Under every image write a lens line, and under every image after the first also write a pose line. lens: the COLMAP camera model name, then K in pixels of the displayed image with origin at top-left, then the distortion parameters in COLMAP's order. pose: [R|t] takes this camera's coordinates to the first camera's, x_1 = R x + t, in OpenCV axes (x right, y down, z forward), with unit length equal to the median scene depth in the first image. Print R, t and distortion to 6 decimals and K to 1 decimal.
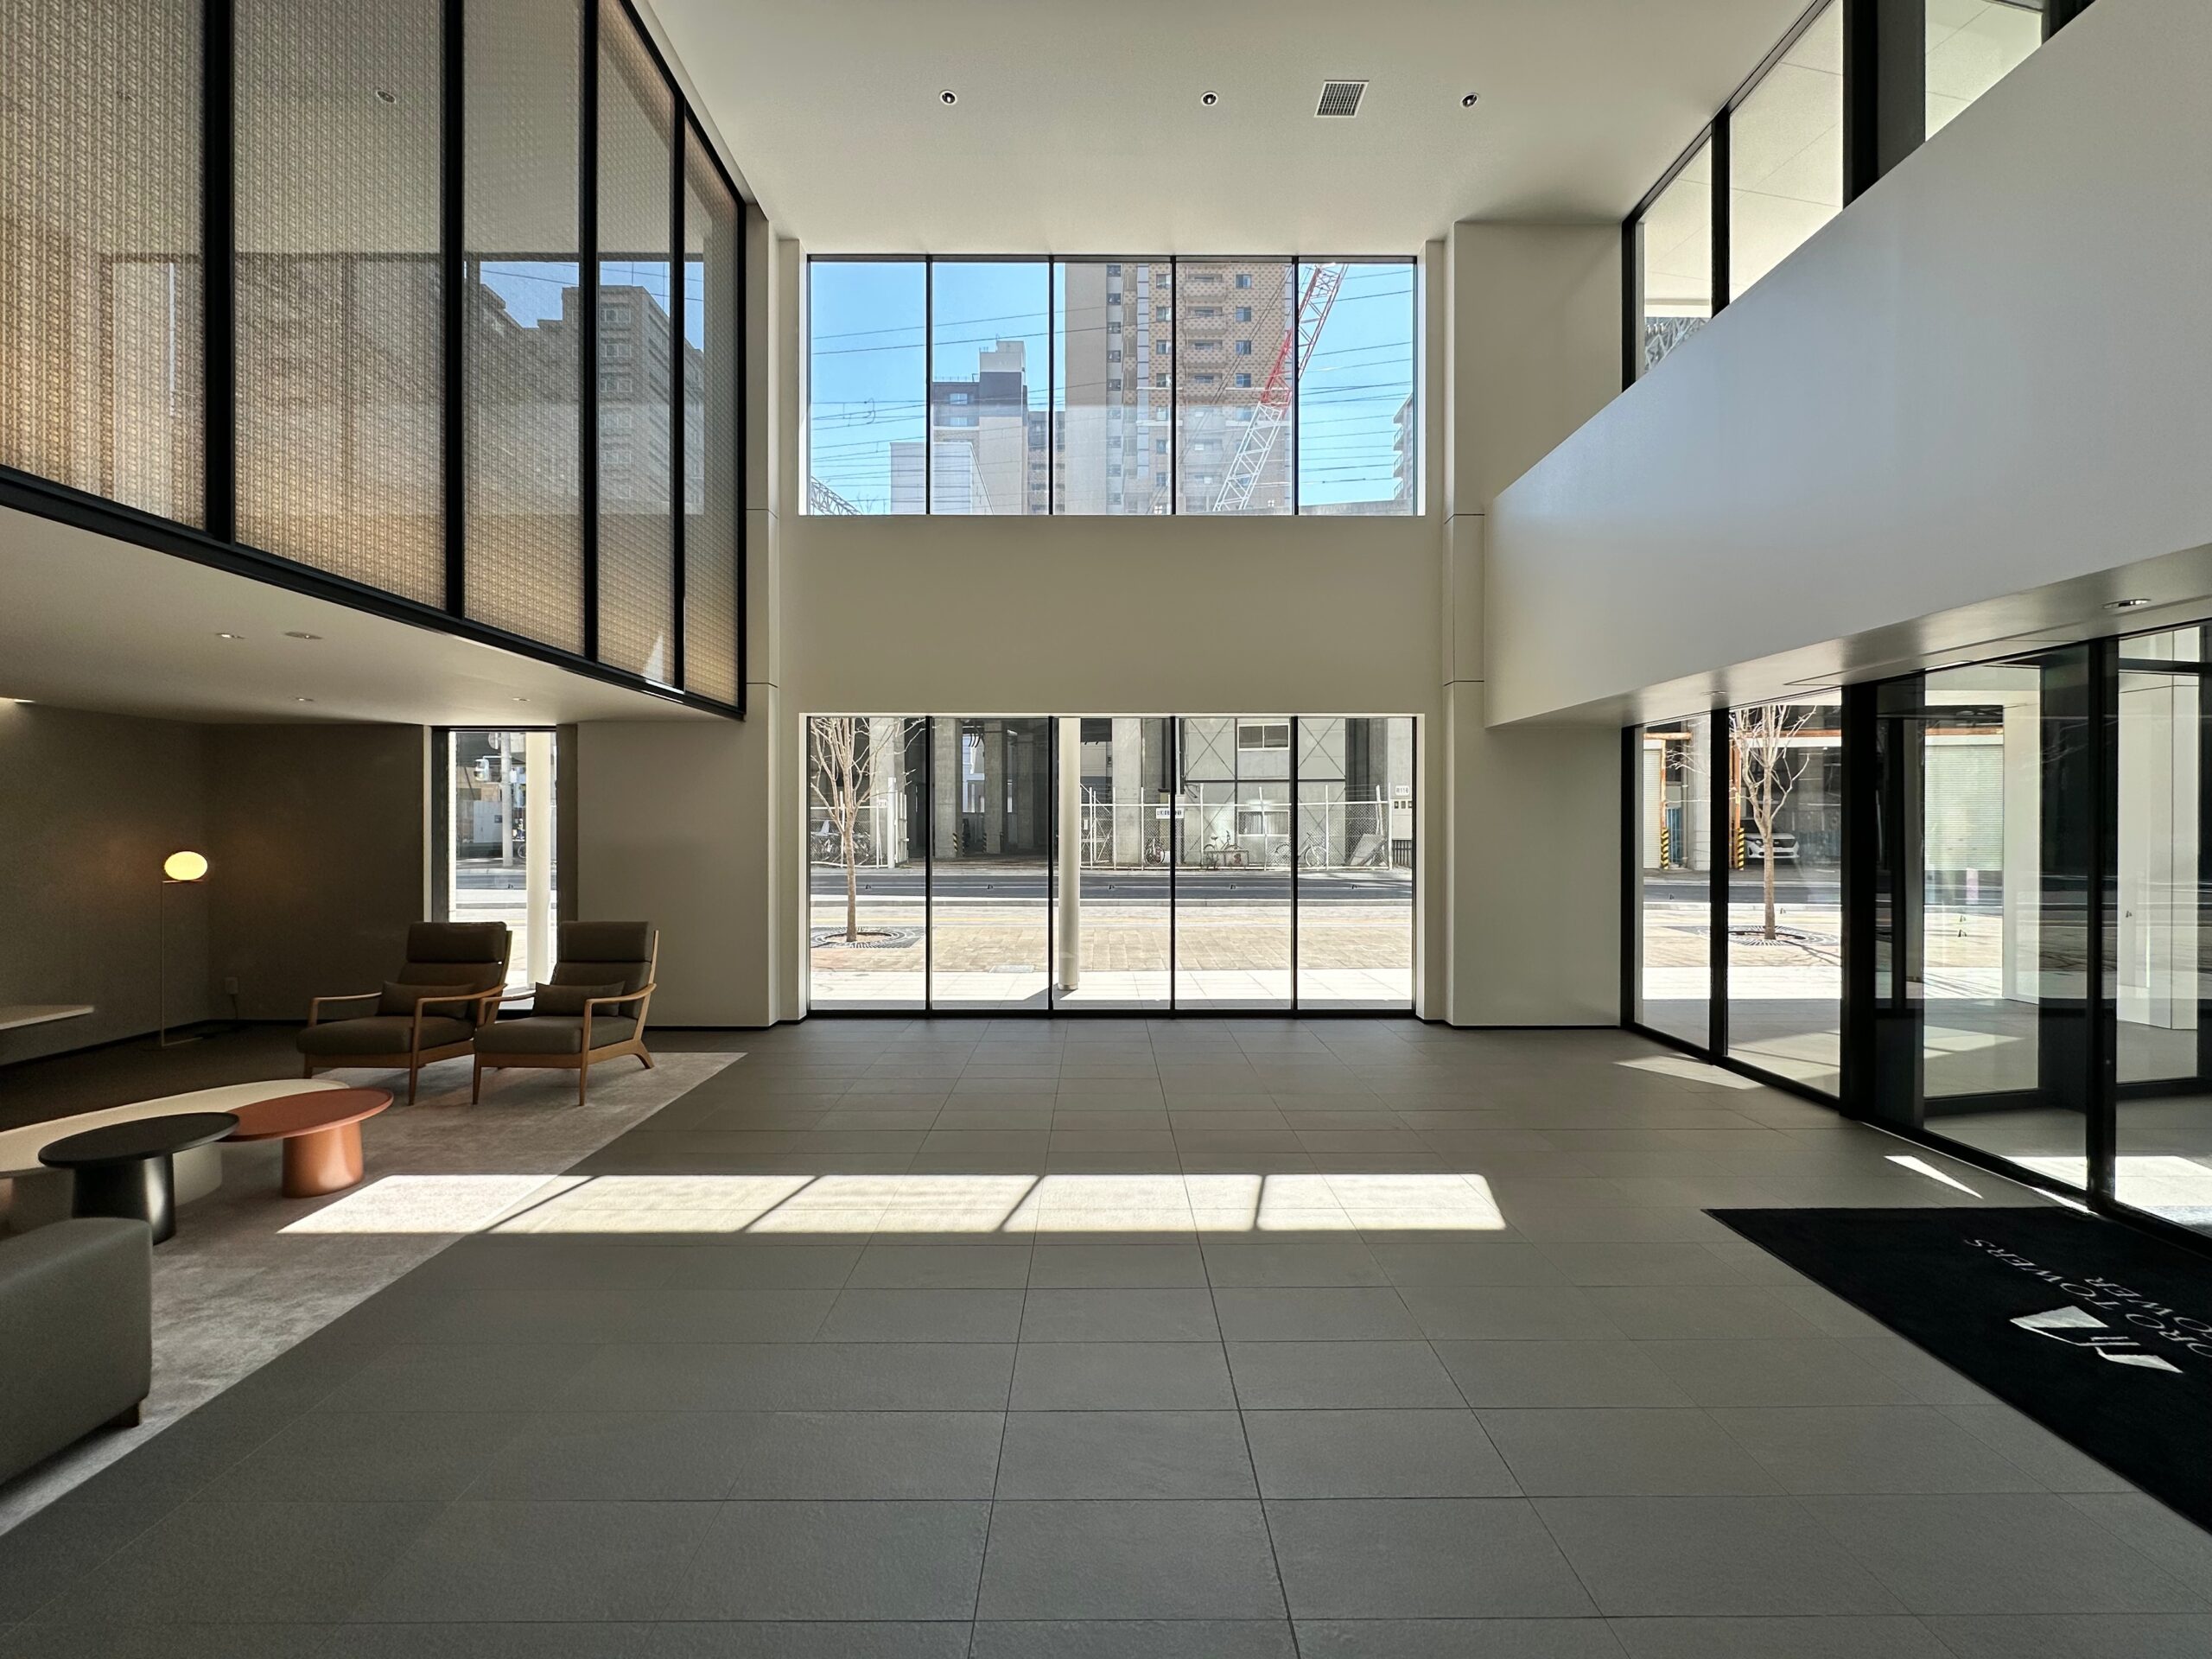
lens RADIAL K [[866.1, 0, 1110.4], [0, 866.1, 830.5], [0, 0, 1]] dist [-0.013977, 0.002736]
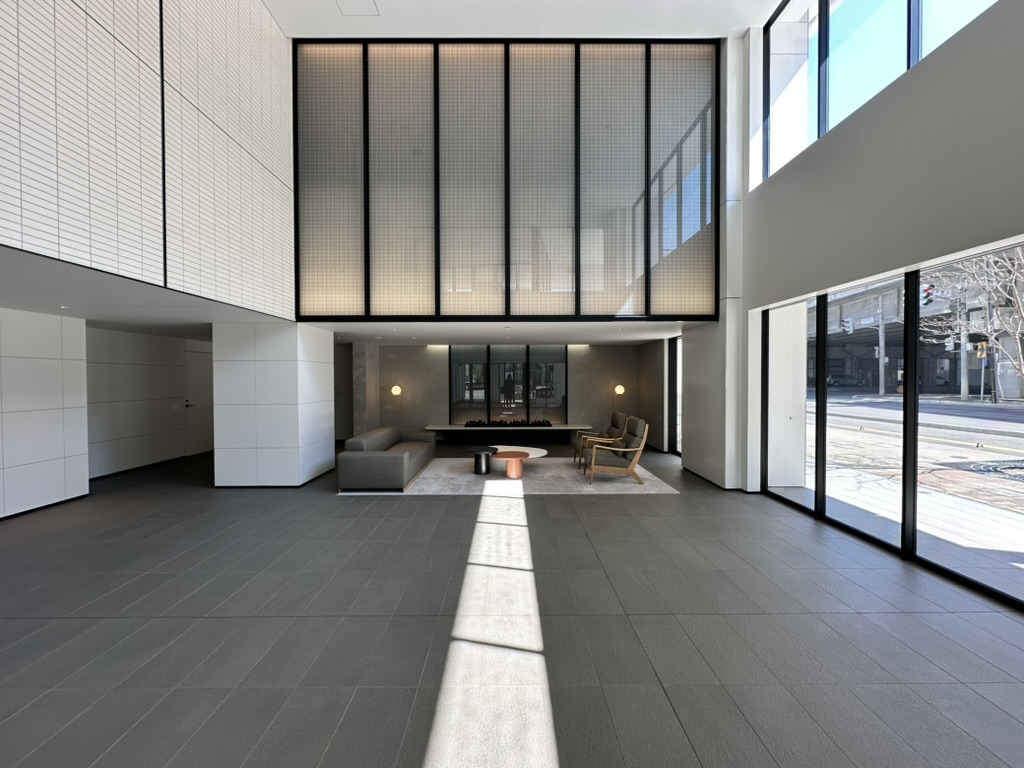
lens RADIAL K [[400.9, 0, 512.8], [0, 400.9, 383.5], [0, 0, 1]] dist [-0.013977, 0.002736]
pose [[-0.003227, 0.009328, -0.999951, 0.557623], [0.001493, 0.999955, 0.009323, -0.000436], [0.999994, -0.001463, -0.003241, 0.712494]]
